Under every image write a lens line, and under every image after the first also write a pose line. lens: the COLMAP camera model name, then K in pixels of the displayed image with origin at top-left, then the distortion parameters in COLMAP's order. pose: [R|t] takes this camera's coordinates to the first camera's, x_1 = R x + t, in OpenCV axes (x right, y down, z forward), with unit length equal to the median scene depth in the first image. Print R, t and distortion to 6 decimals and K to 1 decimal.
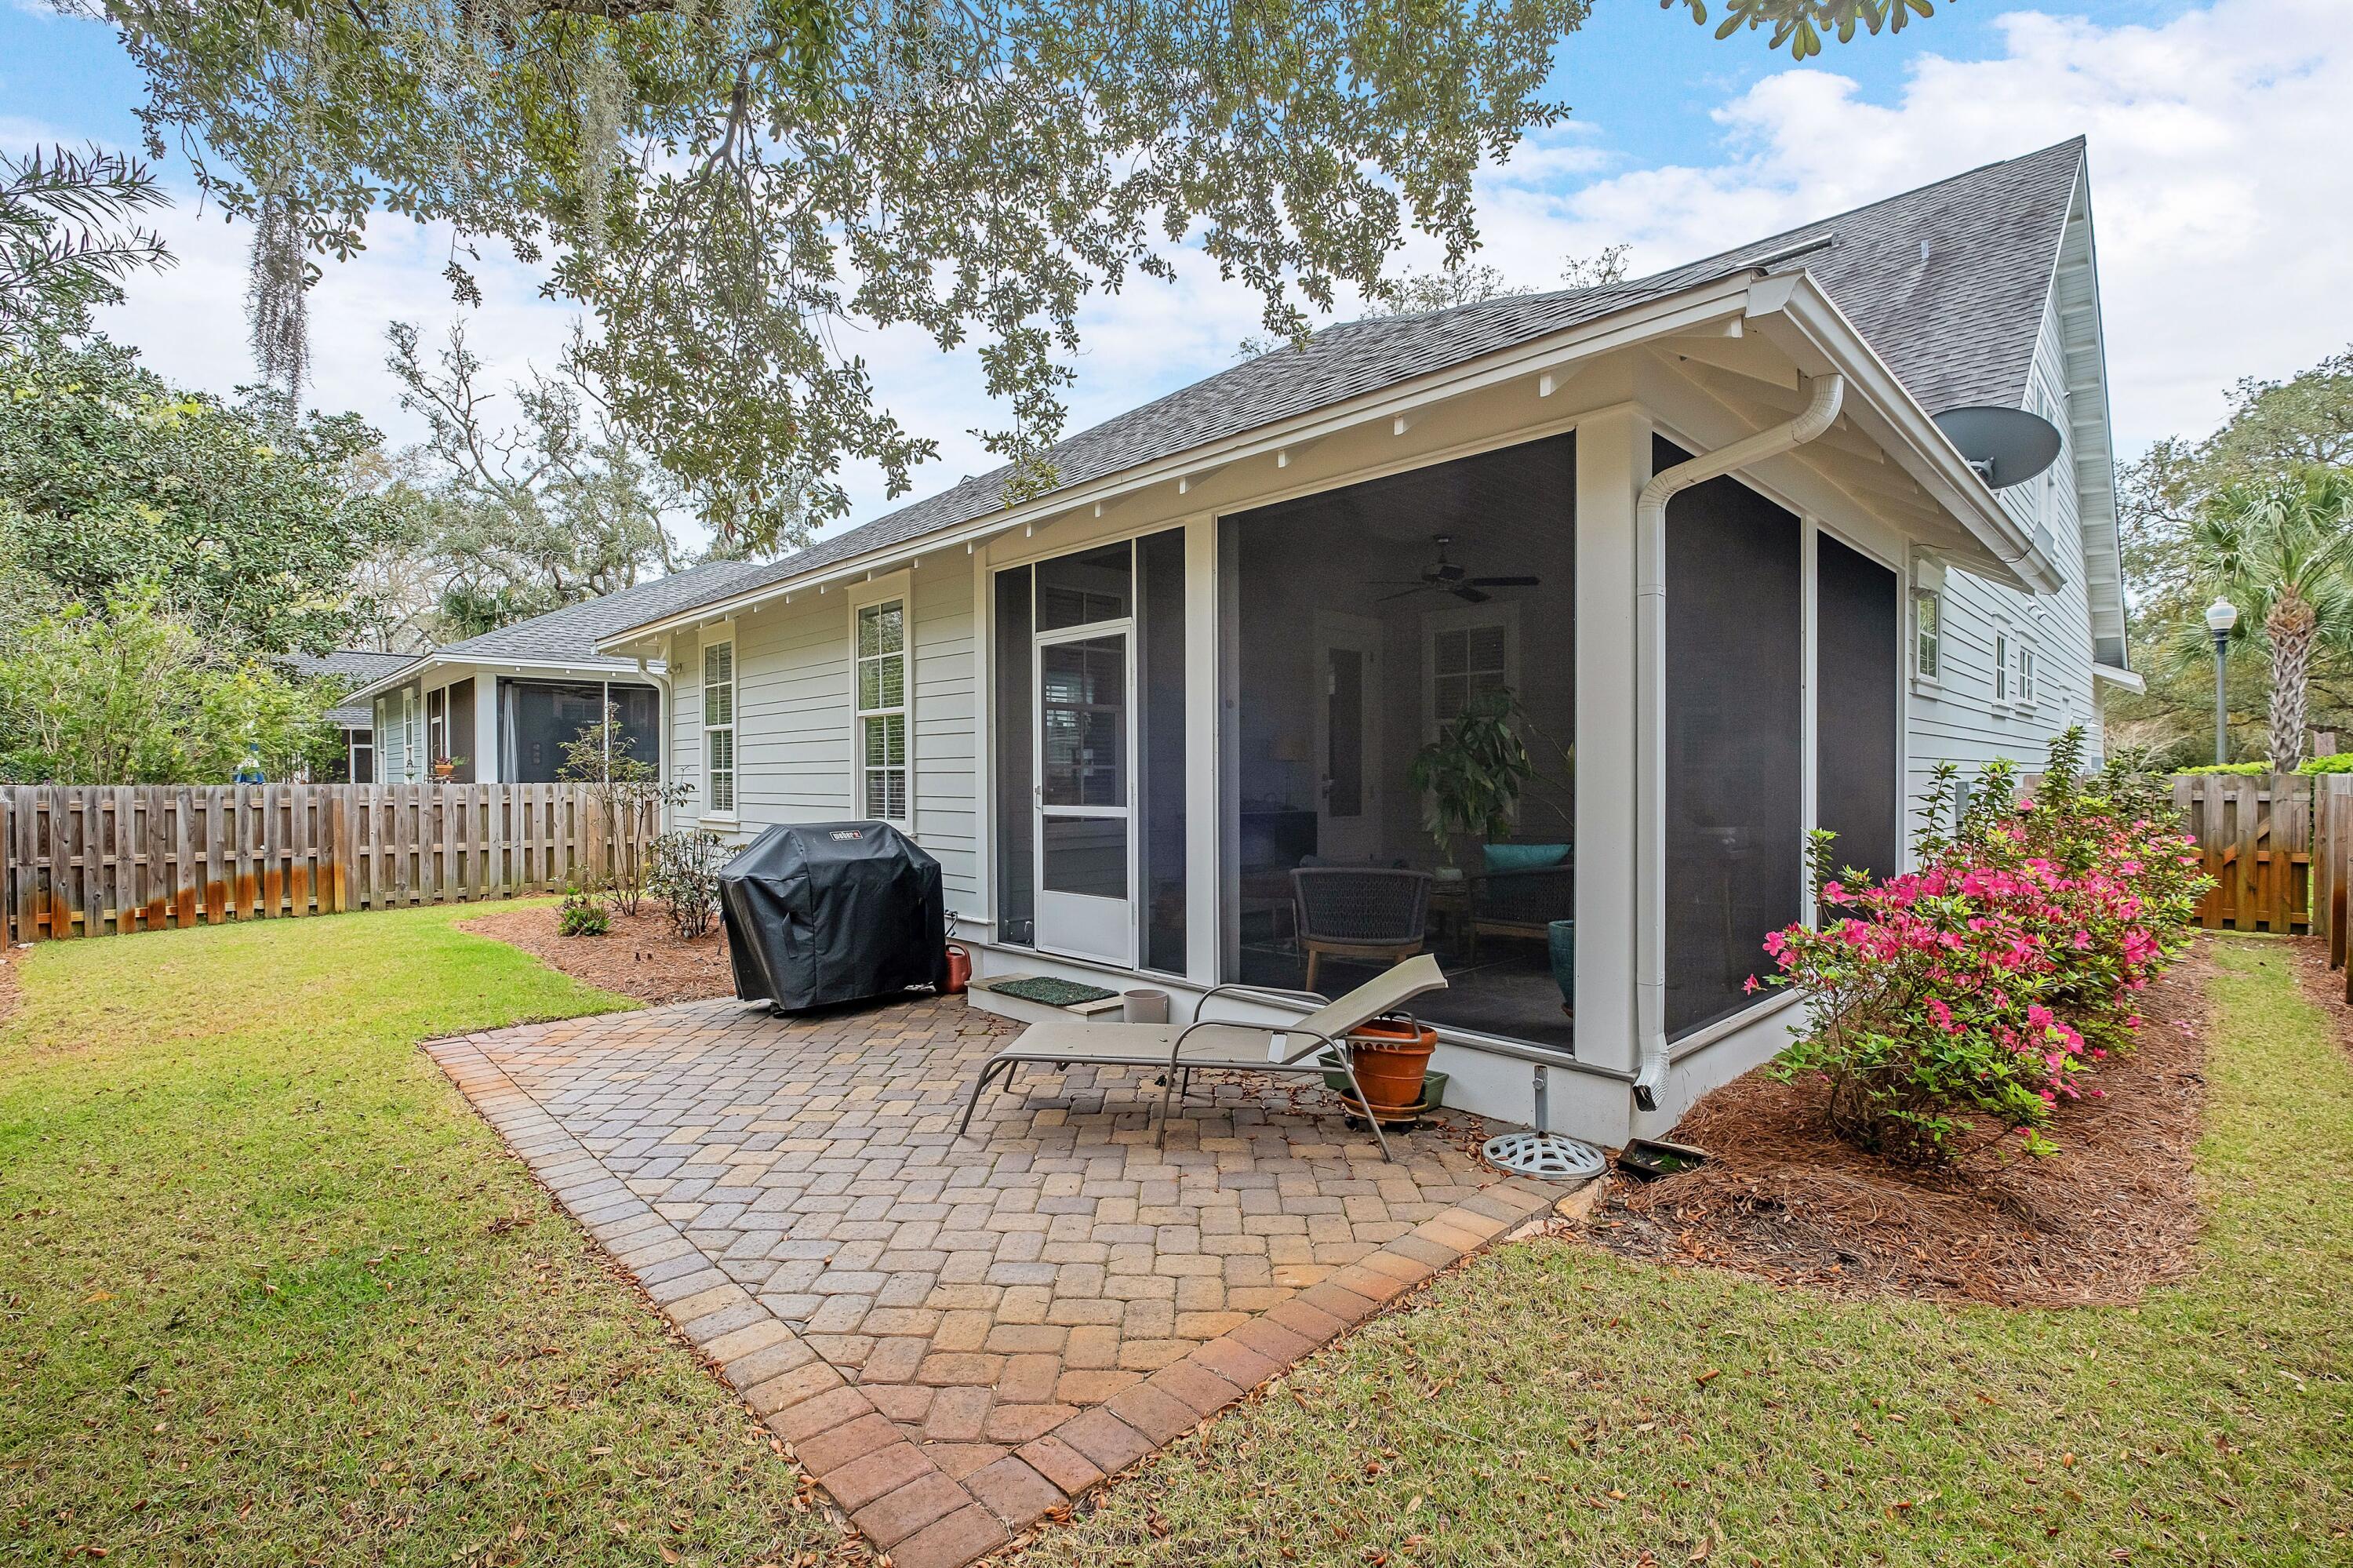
lens RADIAL K [[1039.7, 0, 1162.6], [0, 1039.7, 788.4], [0, 0, 1]] dist [-0.013907, -0.004160]
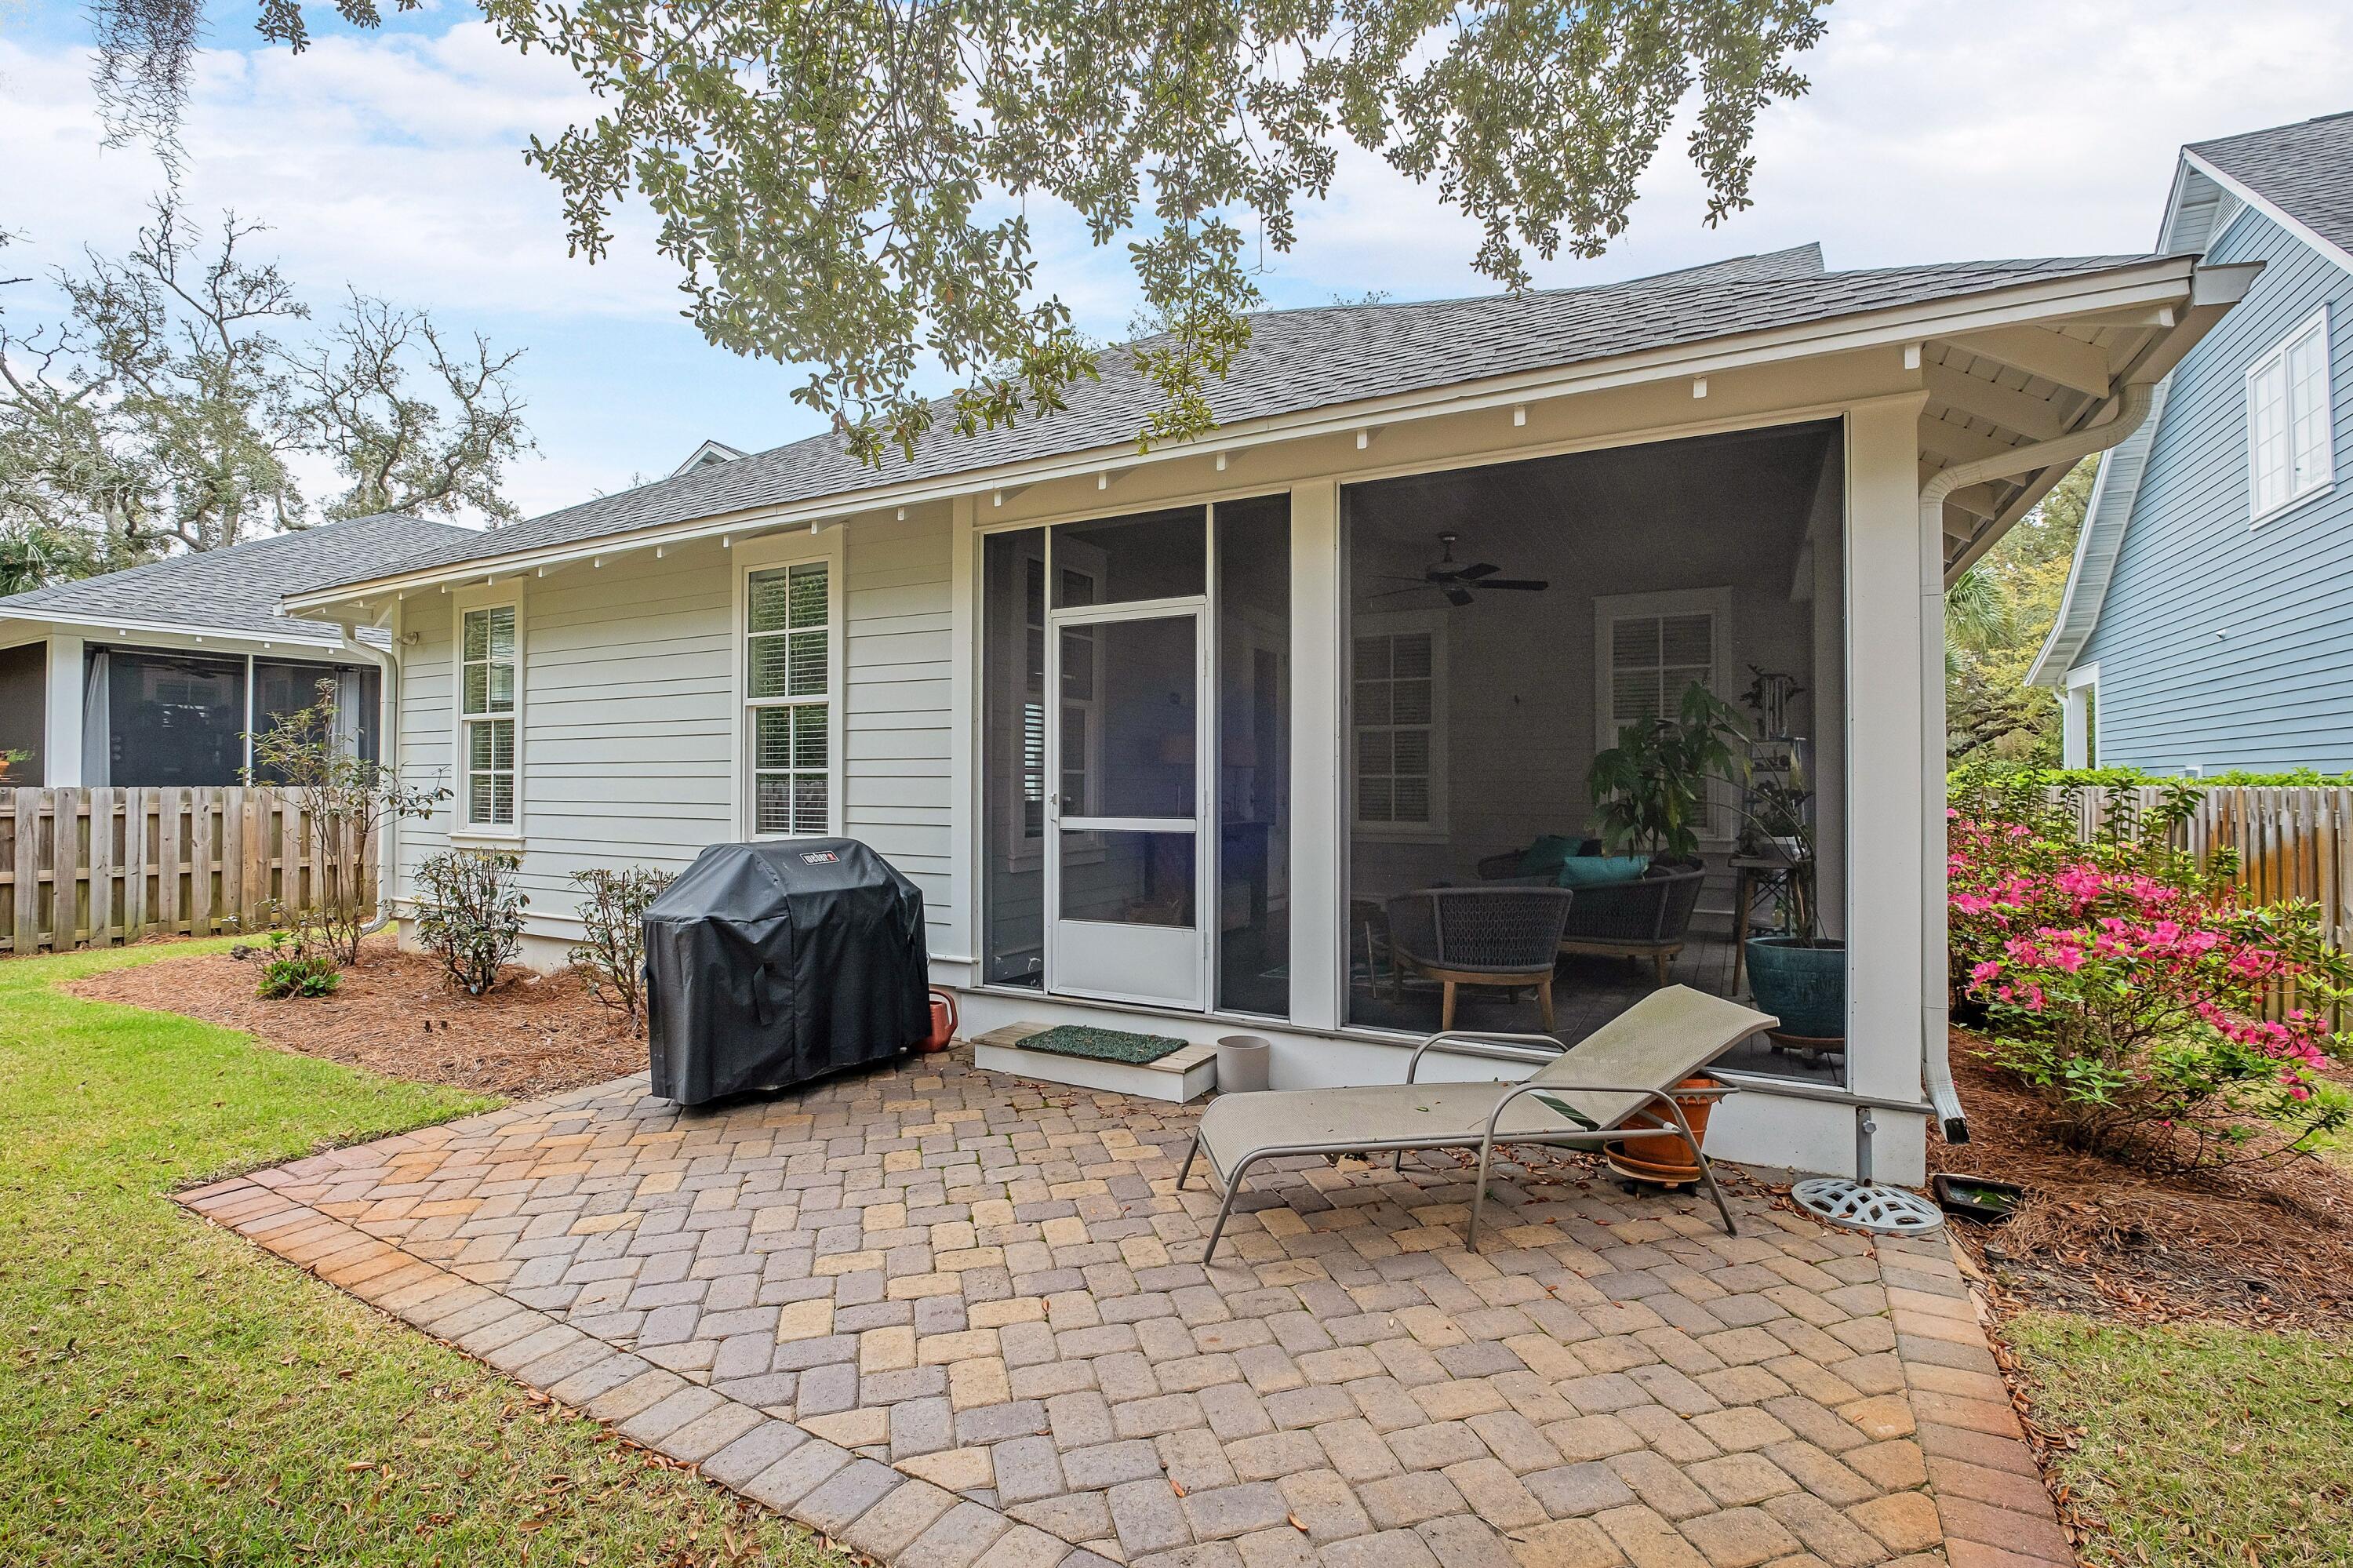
lens RADIAL K [[1039.7, 0, 1178.2], [0, 1039.7, 767.4], [0, 0, 1]] dist [-0.013907, -0.004160]
pose [[0.954187, 0.008809, 0.299081, -0.308146], [-0.001191, 0.999670, -0.025643, -0.002707], [-0.299209, 0.024112, 0.953883, 0.201502]]
